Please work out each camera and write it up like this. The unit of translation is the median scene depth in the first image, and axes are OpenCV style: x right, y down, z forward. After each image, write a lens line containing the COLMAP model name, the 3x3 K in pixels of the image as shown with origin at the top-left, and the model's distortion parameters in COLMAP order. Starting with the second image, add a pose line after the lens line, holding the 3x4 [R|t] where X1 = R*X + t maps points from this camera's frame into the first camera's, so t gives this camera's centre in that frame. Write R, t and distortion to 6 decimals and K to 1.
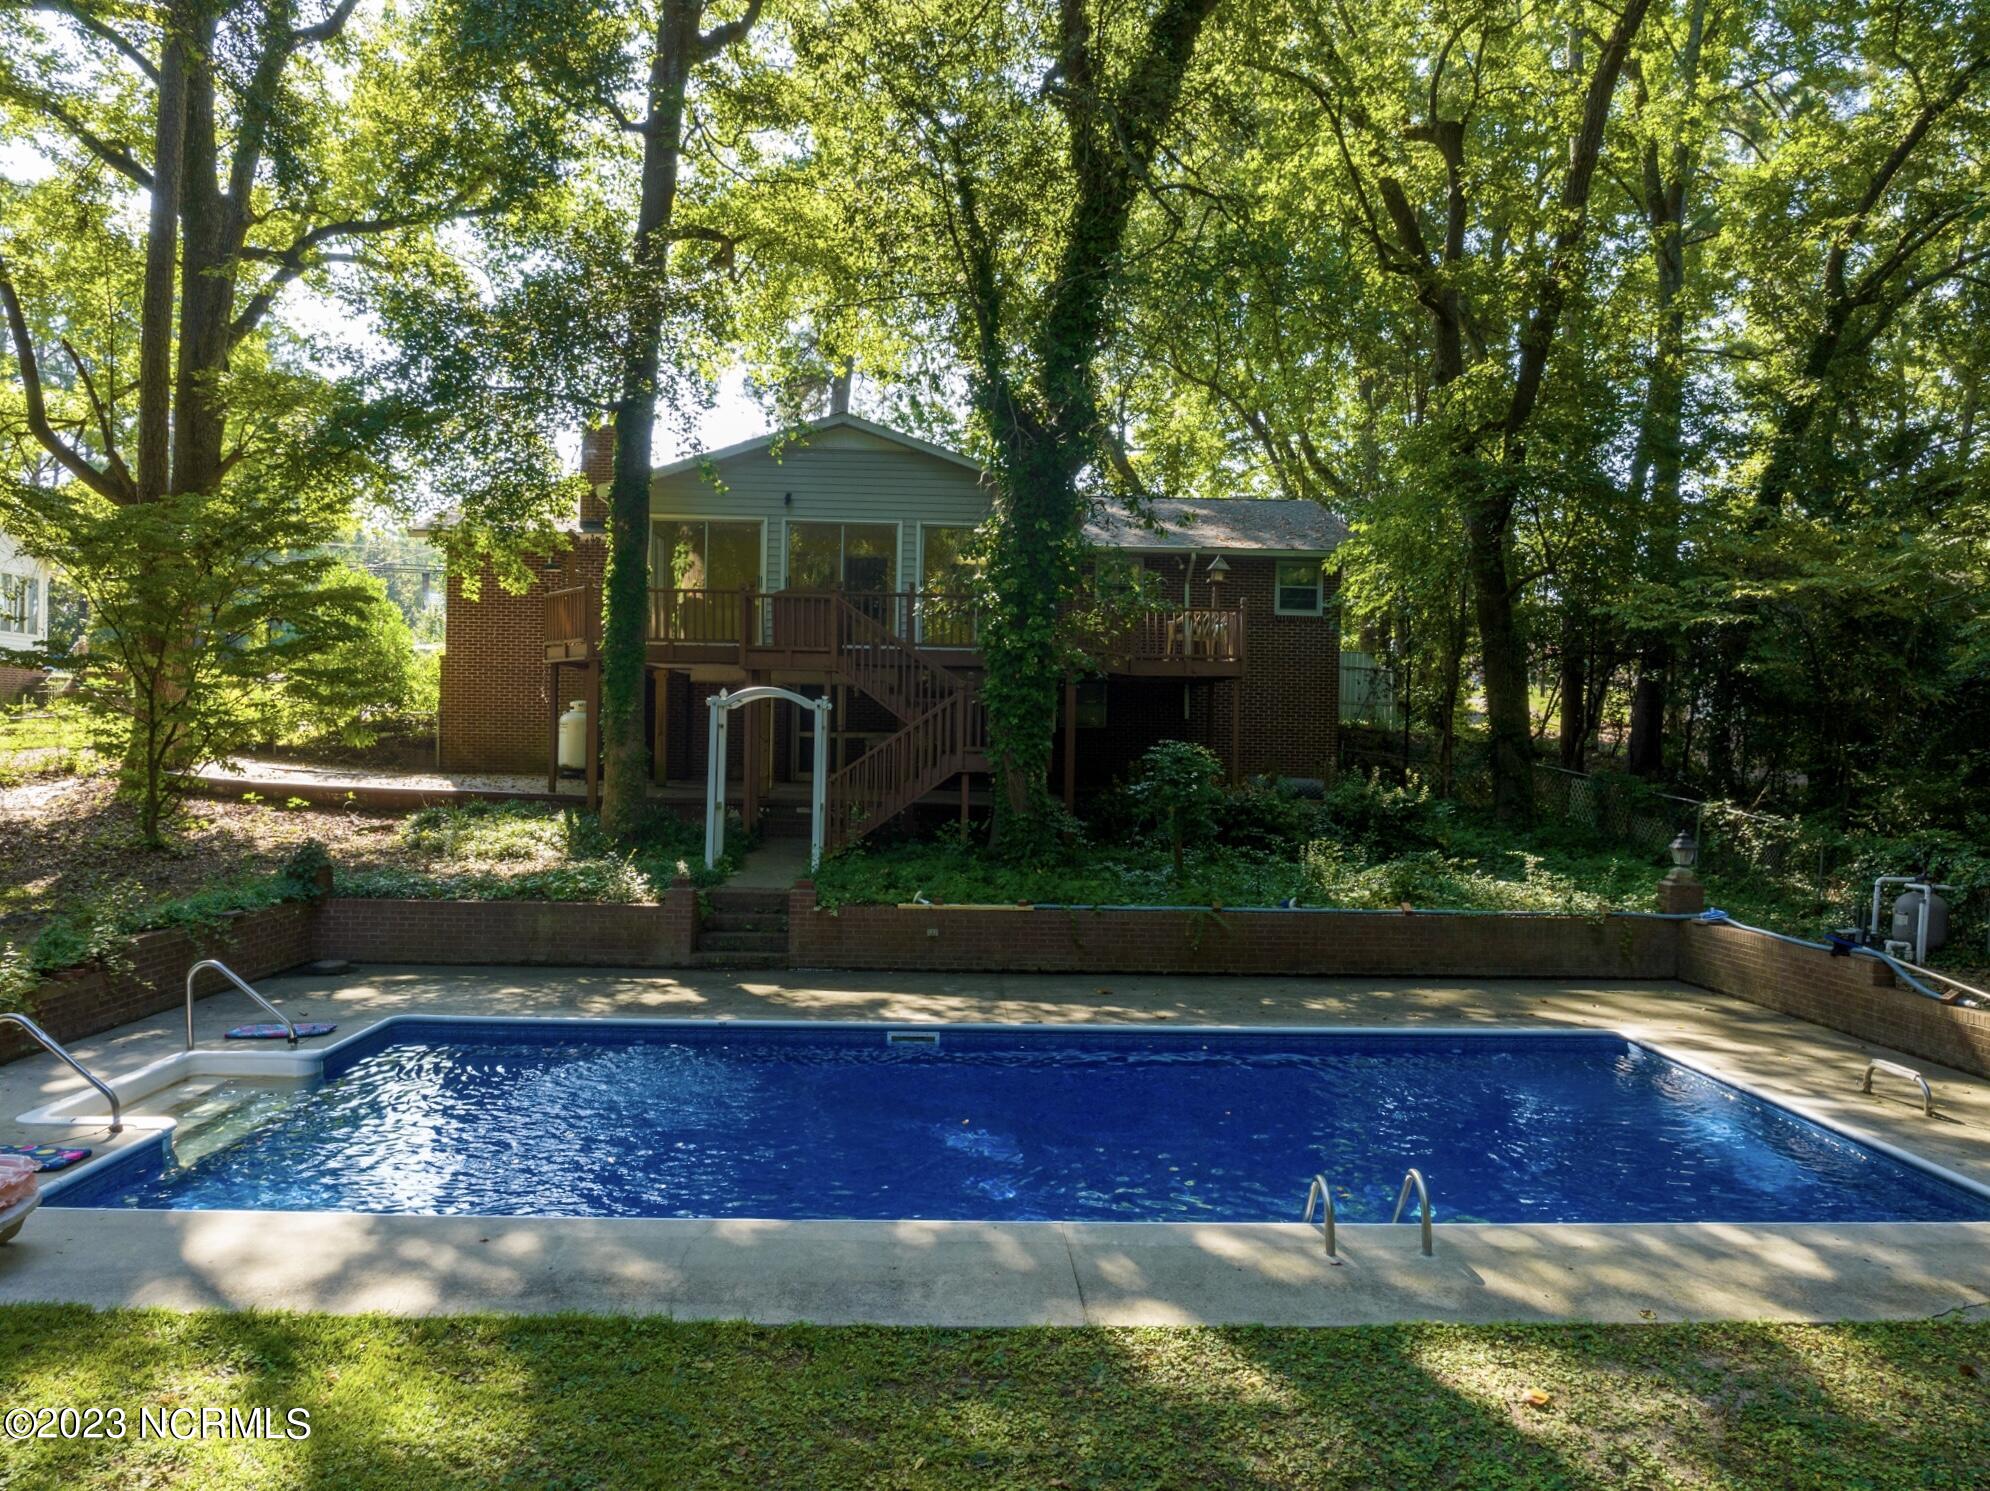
lens RADIAL K [[1474.7, 0, 992.7], [0, 1474.7, 753.2], [0, 0, 1]] dist [-0.036104, -0.003890]
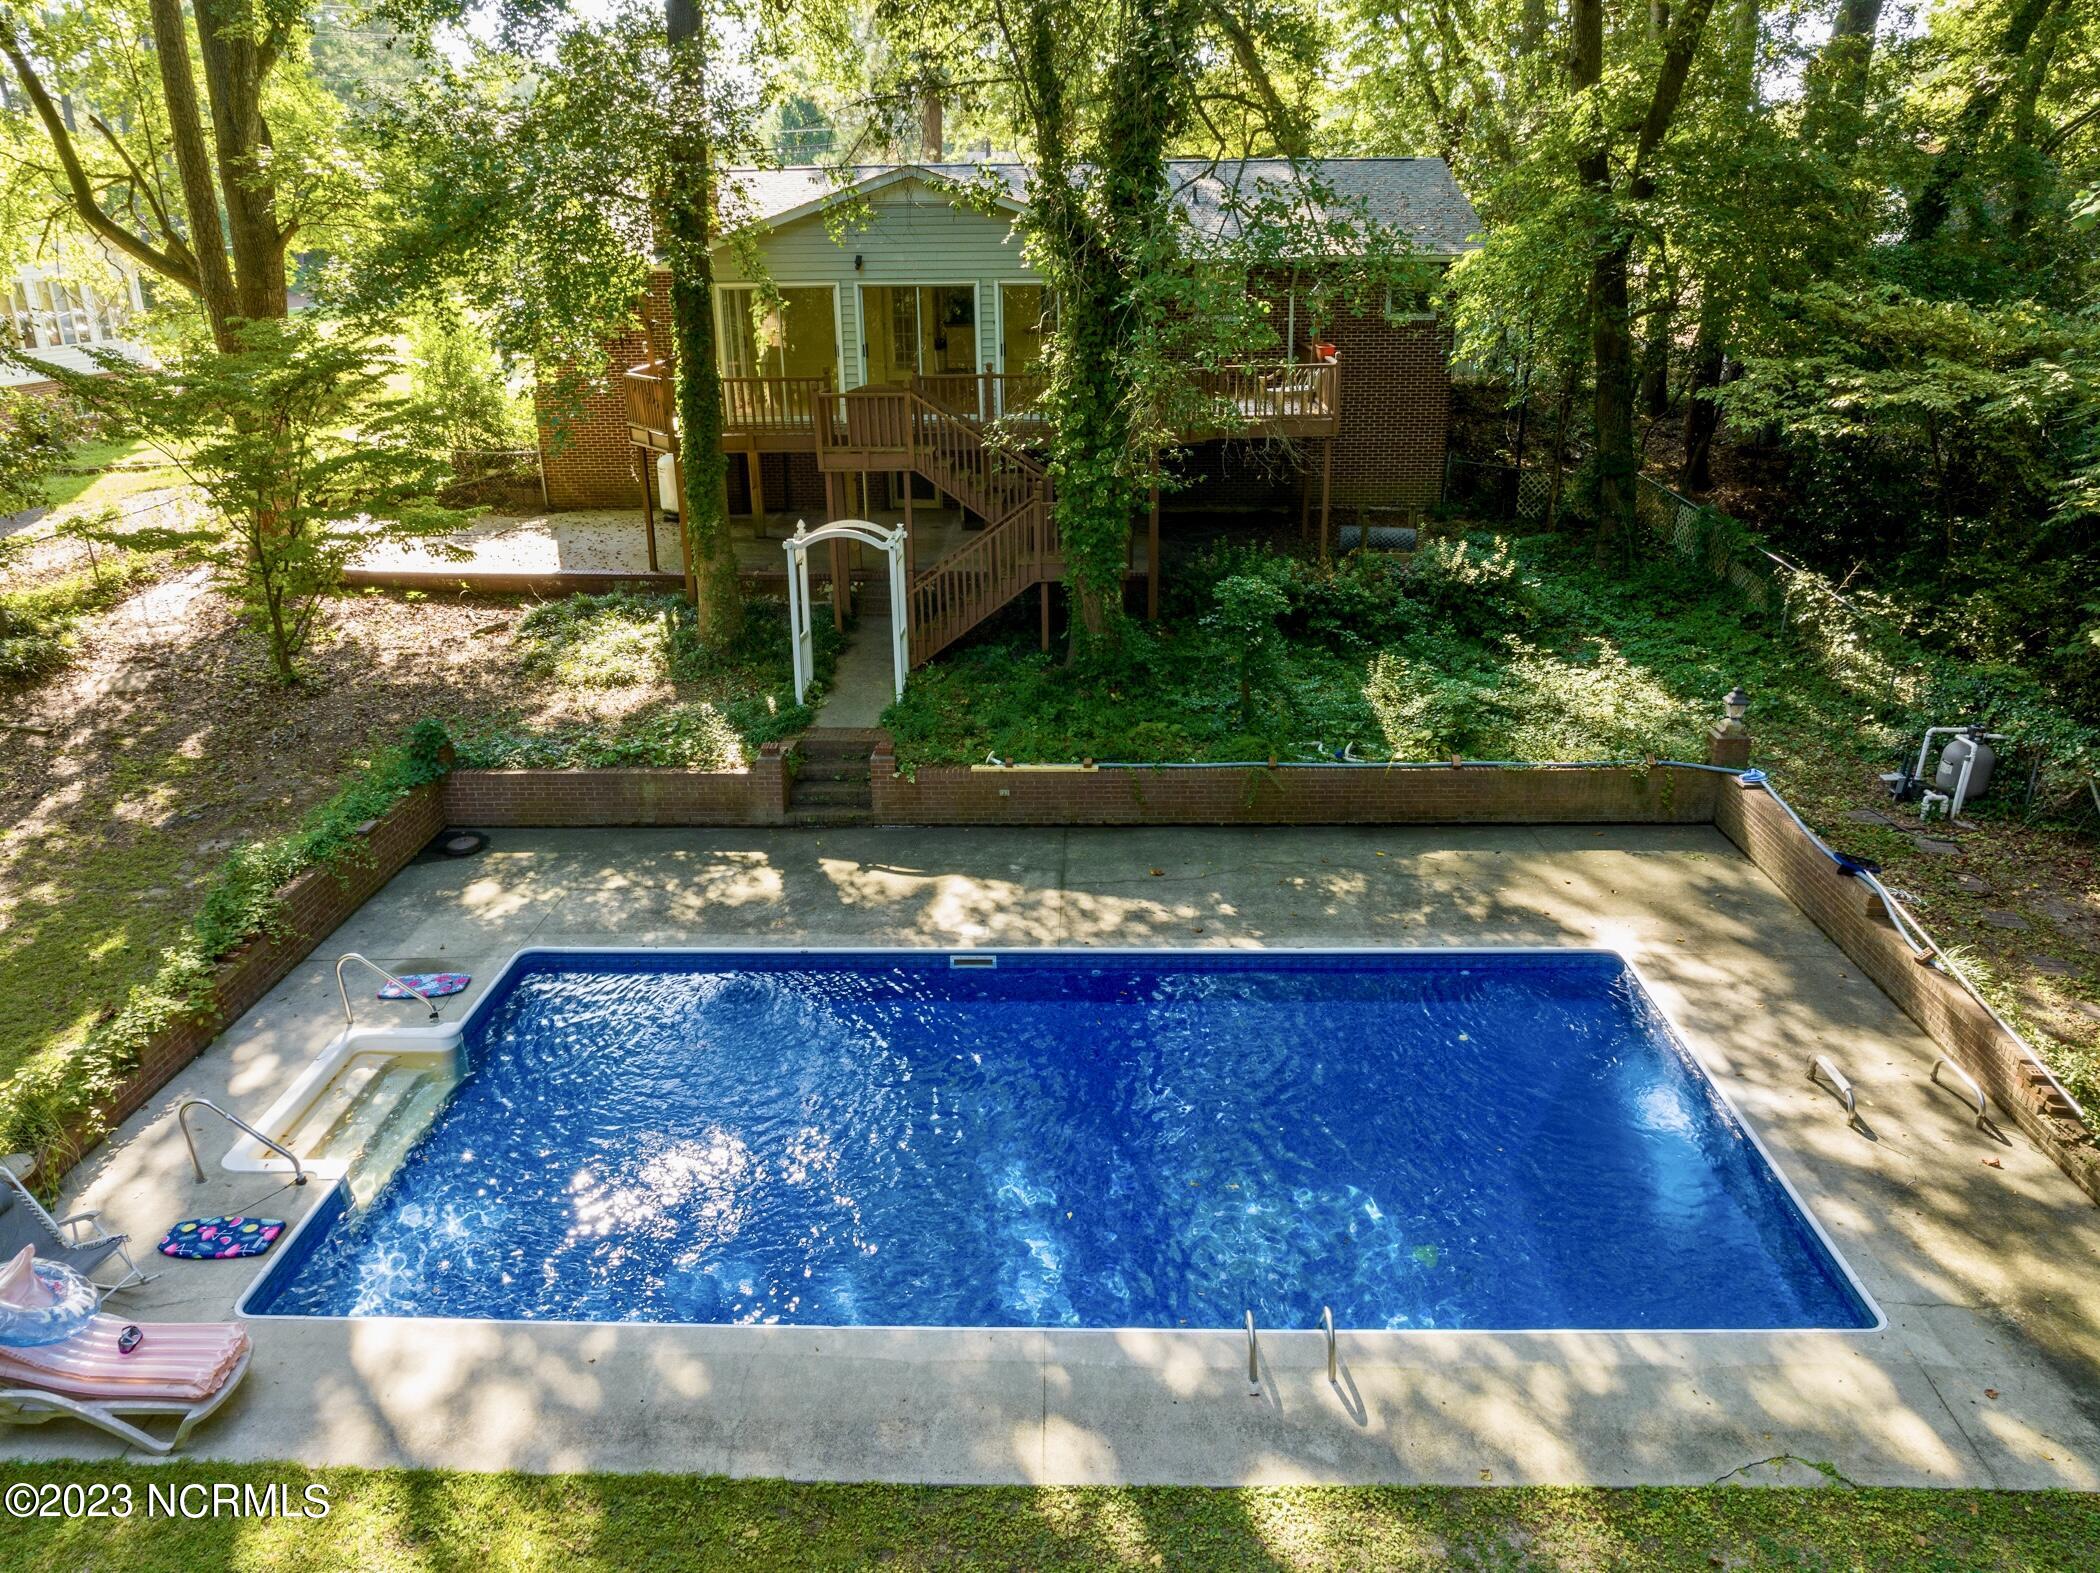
lens RADIAL K [[1477.7, 0, 1049.8], [0, 1477.7, 787.8], [0, 0, 1]] dist [-0.049741, 0.023137]
pose [[0.997726, -0.008442, -0.066867, 0.063864], [0.031167, 0.937462, 0.346690, -0.251392], [0.059758, -0.347986, 0.935593, -0.003861]]
